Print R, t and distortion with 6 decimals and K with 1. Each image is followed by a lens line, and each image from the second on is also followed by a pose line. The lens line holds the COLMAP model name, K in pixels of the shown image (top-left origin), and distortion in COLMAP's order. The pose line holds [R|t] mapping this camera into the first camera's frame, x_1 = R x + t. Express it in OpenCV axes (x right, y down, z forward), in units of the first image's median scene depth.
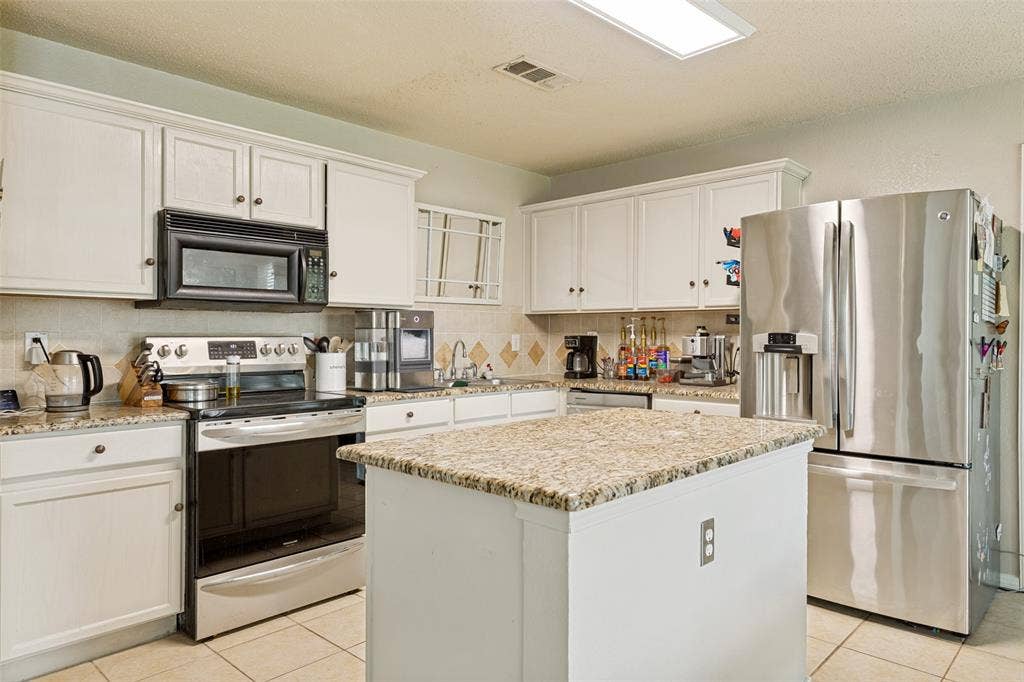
lens RADIAL K [[659.8, 0, 489.9], [0, 659.8, 332.3], [0, 0, 1]] dist [-0.001974, -0.000226]
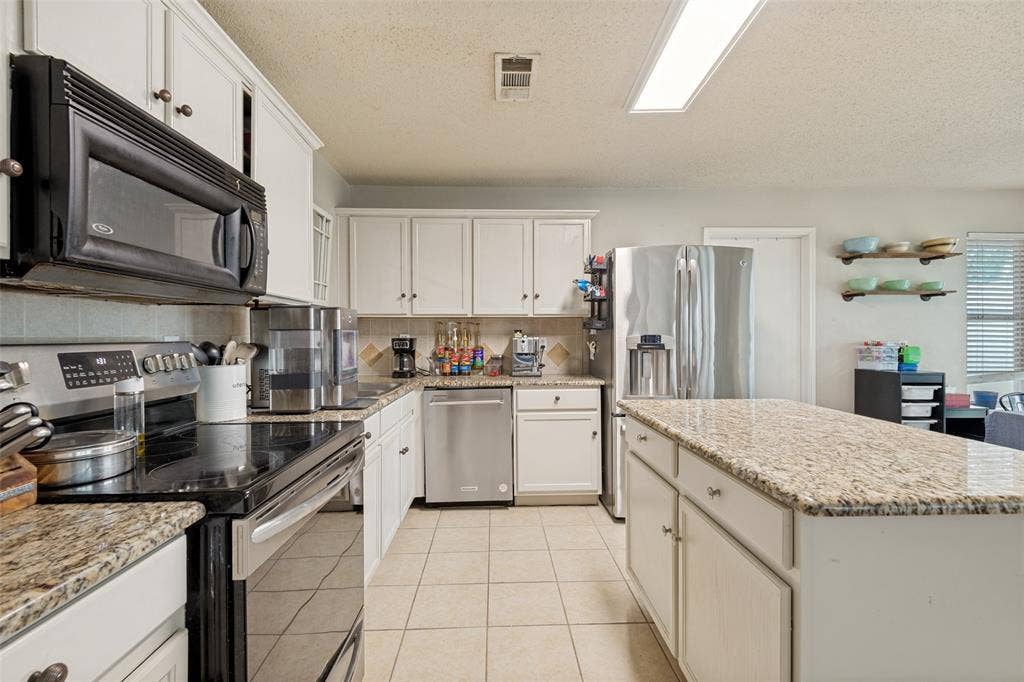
lens RADIAL K [[471.8, 0, 508.9], [0, 471.8, 334.7], [0, 0, 1]] dist [0.042843, -0.024574]
pose [[0.688941, -0.000924, 0.724817, -0.400846], [0.000649, 1.000000, 0.000658, -0.000903], [-0.724817, 0.000017, 0.688942, 0.435472]]
